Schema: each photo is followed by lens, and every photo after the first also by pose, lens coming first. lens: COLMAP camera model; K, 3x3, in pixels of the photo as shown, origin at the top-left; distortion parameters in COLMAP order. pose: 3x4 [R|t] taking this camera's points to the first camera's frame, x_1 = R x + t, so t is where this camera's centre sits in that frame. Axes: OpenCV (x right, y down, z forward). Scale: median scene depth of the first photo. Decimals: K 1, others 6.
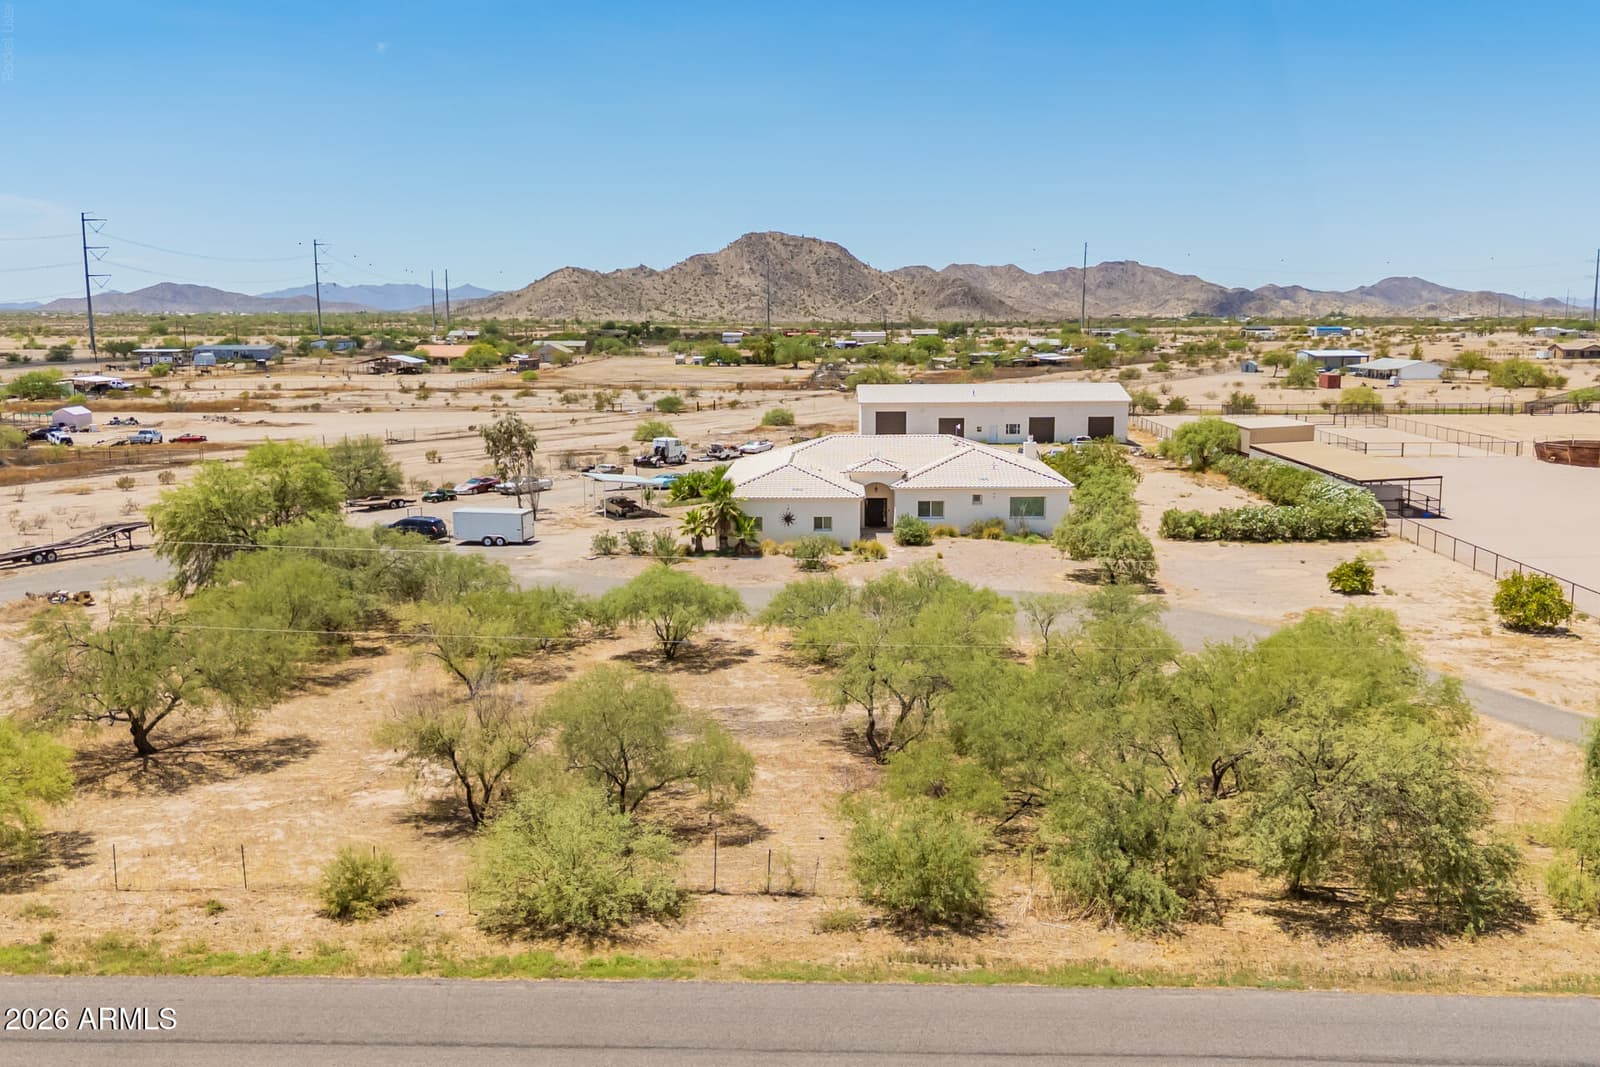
lens RADIAL K [[1468.4, 0, 800.0], [0, 1468.4, 533.5], [0, 0, 1]] dist [0.071319, -0.065994]
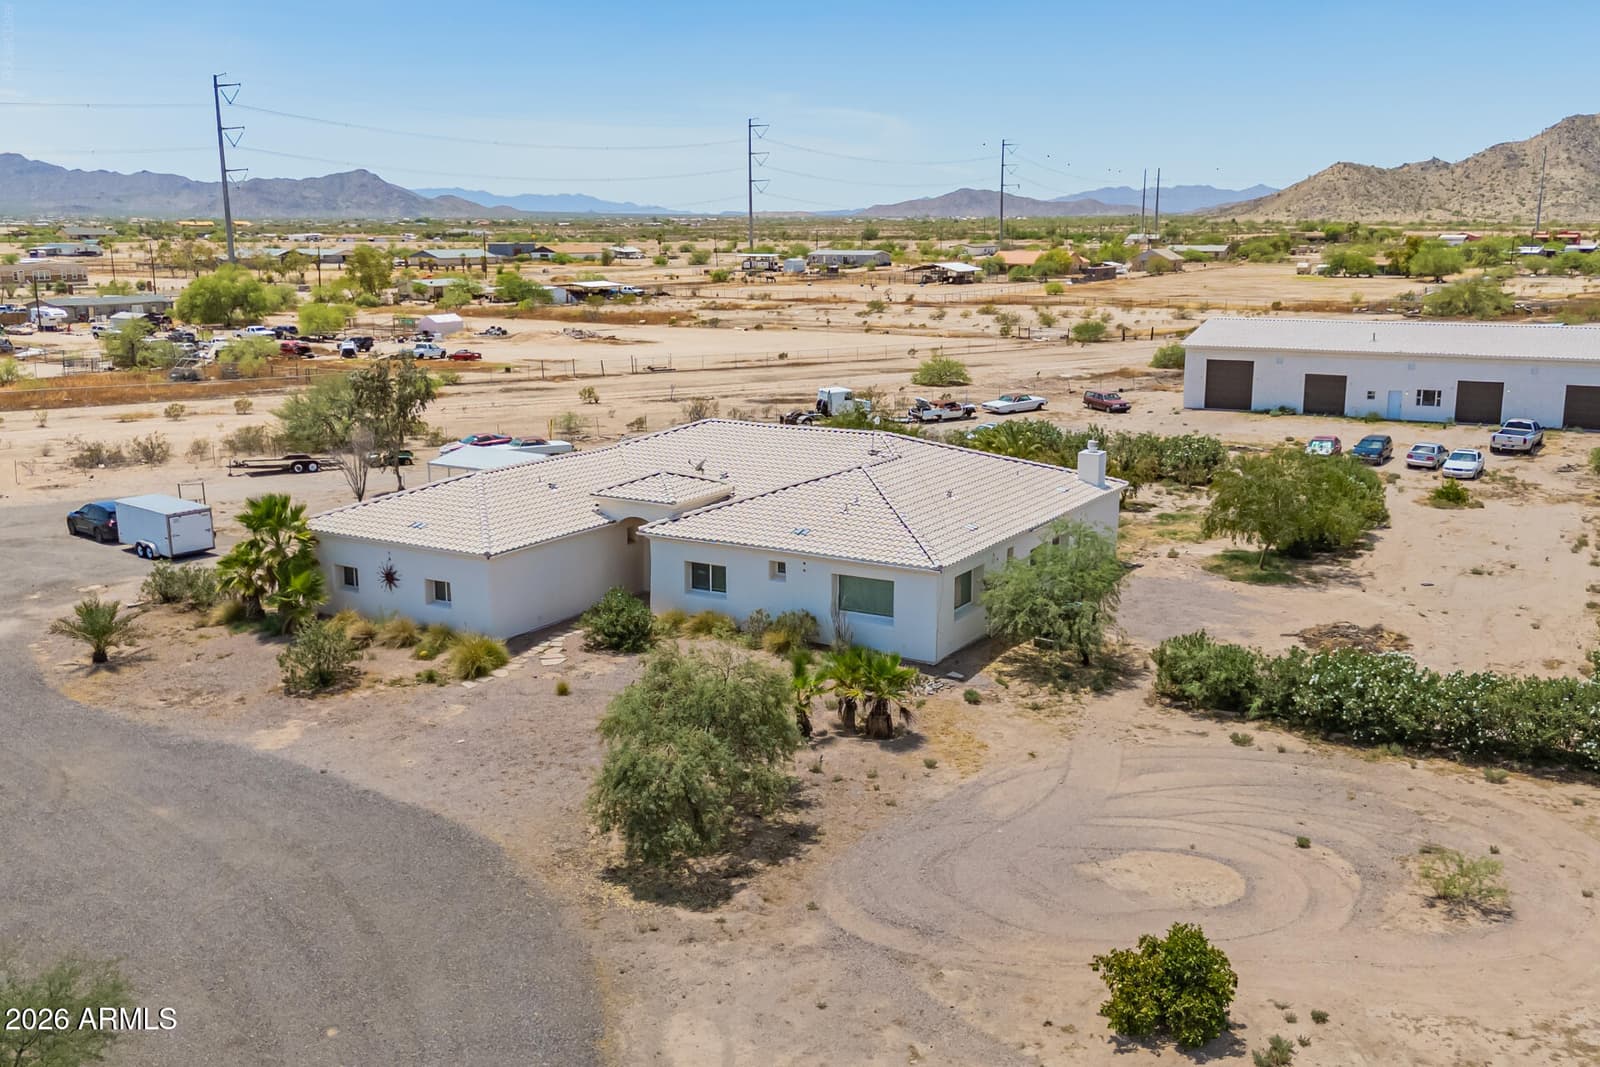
lens RADIAL K [[1468.4, 0, 800.0], [0, 1468.4, 533.5], [0, 0, 1]] dist [0.071319, -0.065994]
pose [[0.870680, 0.102583, -0.481033, 0.130614], [-0.071736, 0.994036, 0.082139, -0.027608], [0.486590, -0.037009, 0.872846, 0.191886]]
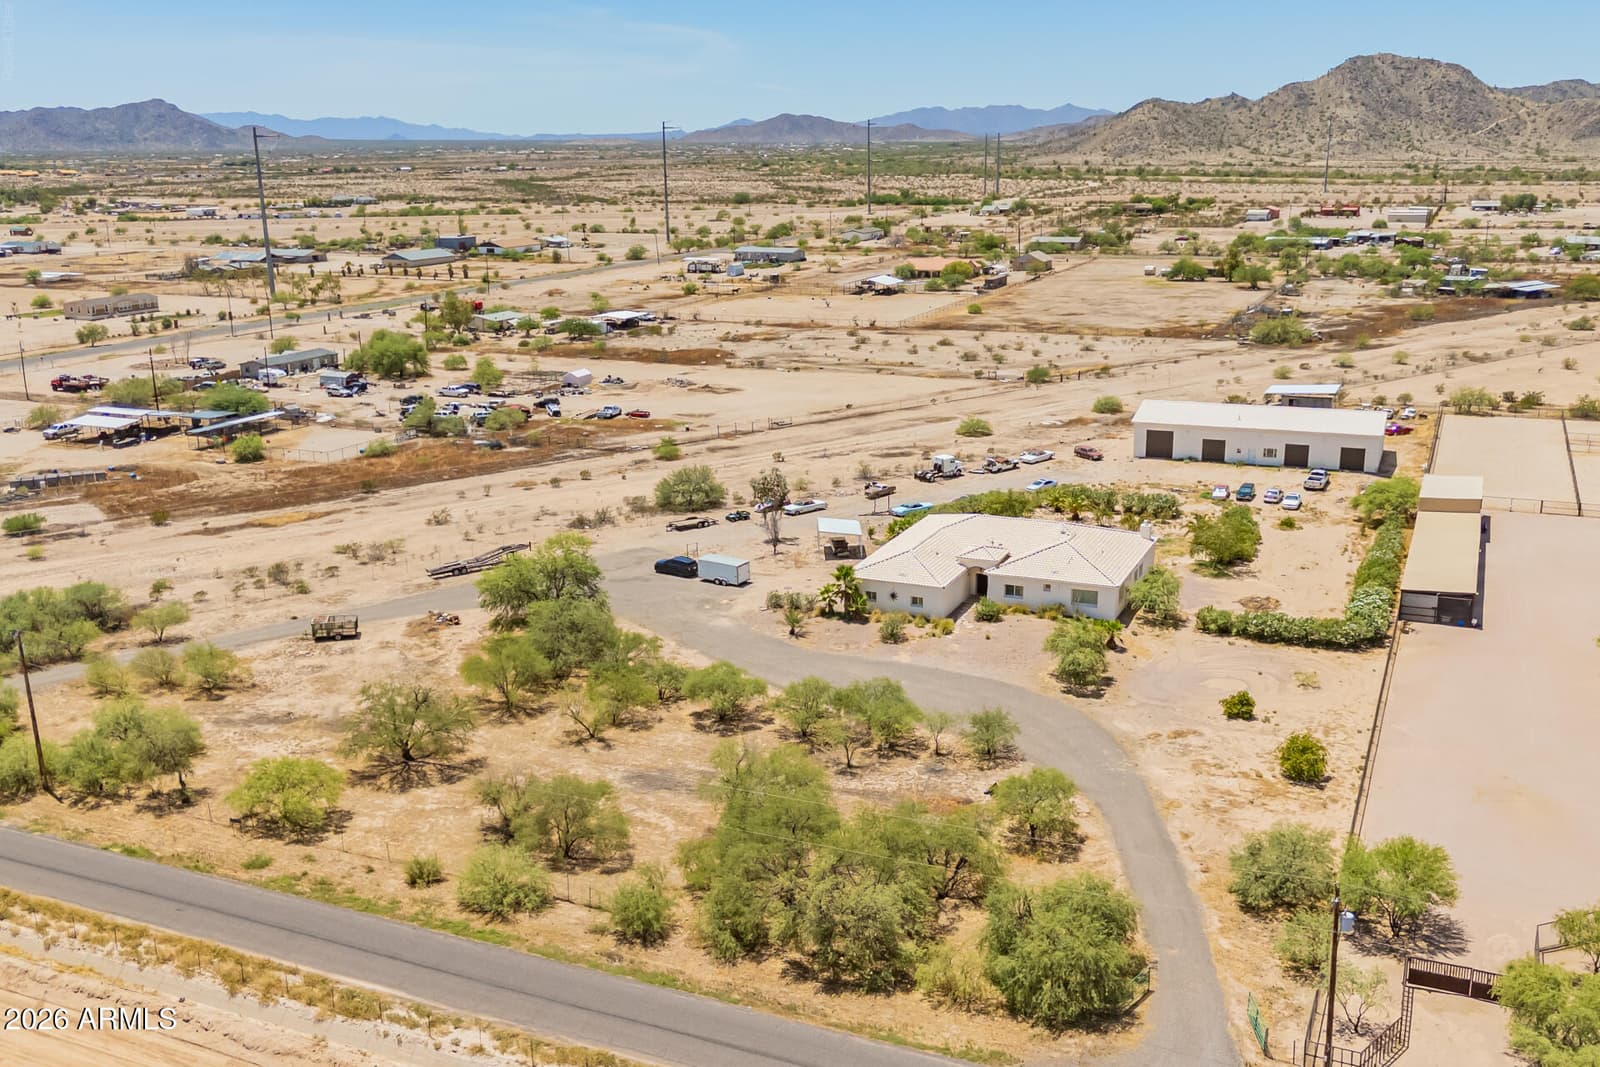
lens RADIAL K [[1466.8, 0, 800.0], [0, 1466.8, 533.5], [0, 0, 1]] dist [0.105989, -0.189376]
pose [[0.923919, 0.089318, -0.372016, 0.141832], [-0.045311, 0.991069, 0.125415, -0.080240], [0.379895, -0.099017, 0.919715, -0.110683]]
